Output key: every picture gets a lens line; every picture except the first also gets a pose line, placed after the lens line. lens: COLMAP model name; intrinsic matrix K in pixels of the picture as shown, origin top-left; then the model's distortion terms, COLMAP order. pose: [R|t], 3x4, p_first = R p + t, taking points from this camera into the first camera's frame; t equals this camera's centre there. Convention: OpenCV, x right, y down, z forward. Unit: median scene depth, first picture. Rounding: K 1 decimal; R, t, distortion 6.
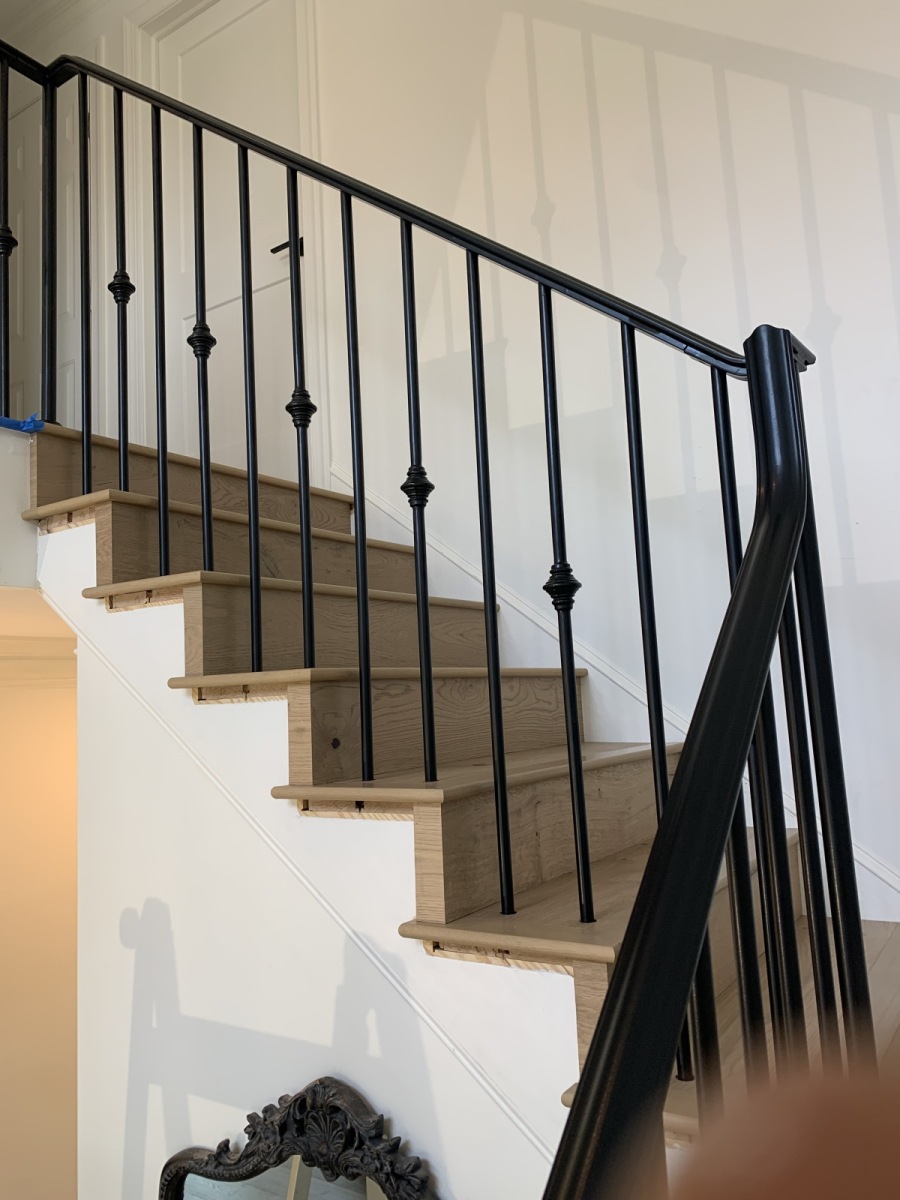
lens RADIAL K [[919.9, 0, 441.7], [0, 919.9, 598.9], [0, 0, 1]] dist [-0.008453, -0.001402]
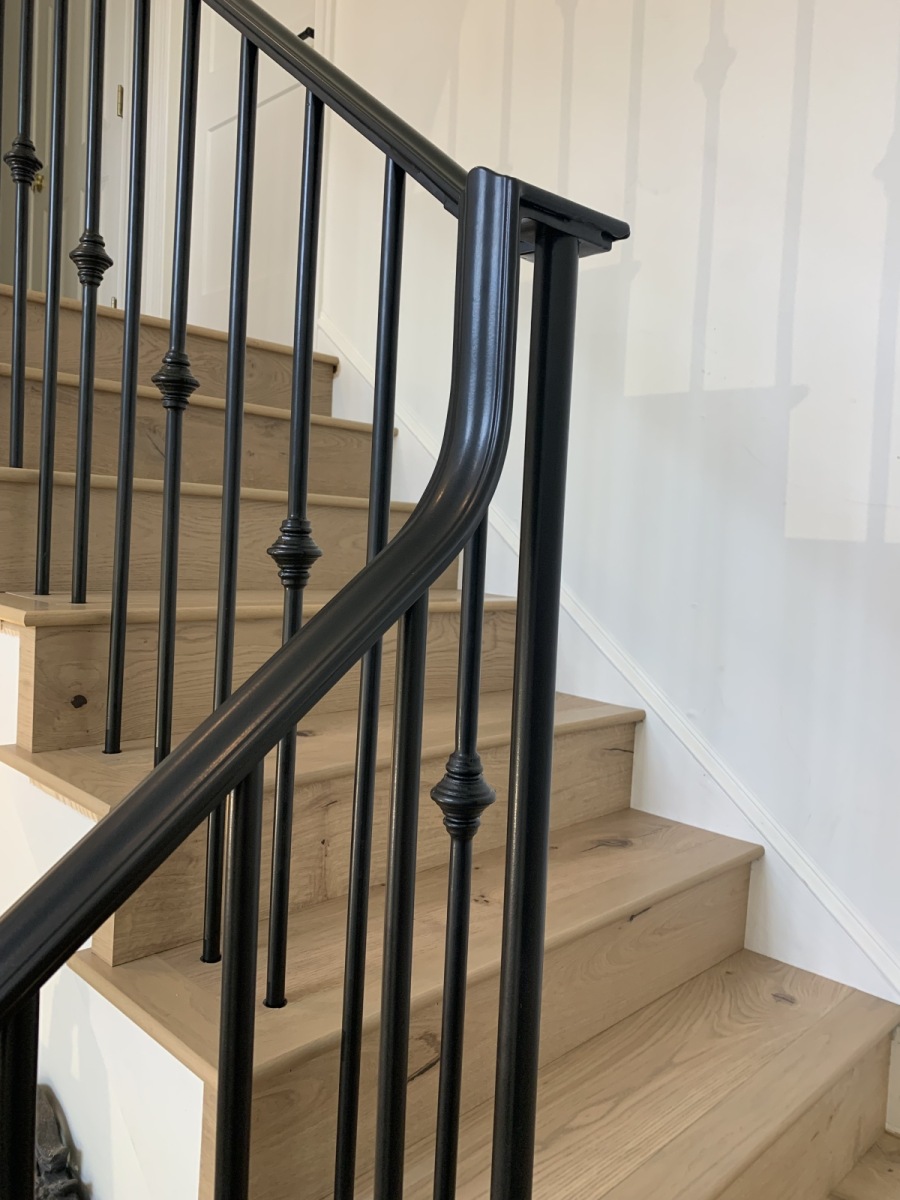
lens RADIAL K [[919.9, 0, 456.3], [0, 919.9, 596.0], [0, 0, 1]] dist [-0.008453, -0.001402]
pose [[0.977645, 0.112877, -0.177397, 0.330125], [-0.080367, 0.980229, 0.180810, -0.101942], [0.194298, -0.162511, 0.967387, 0.294305]]
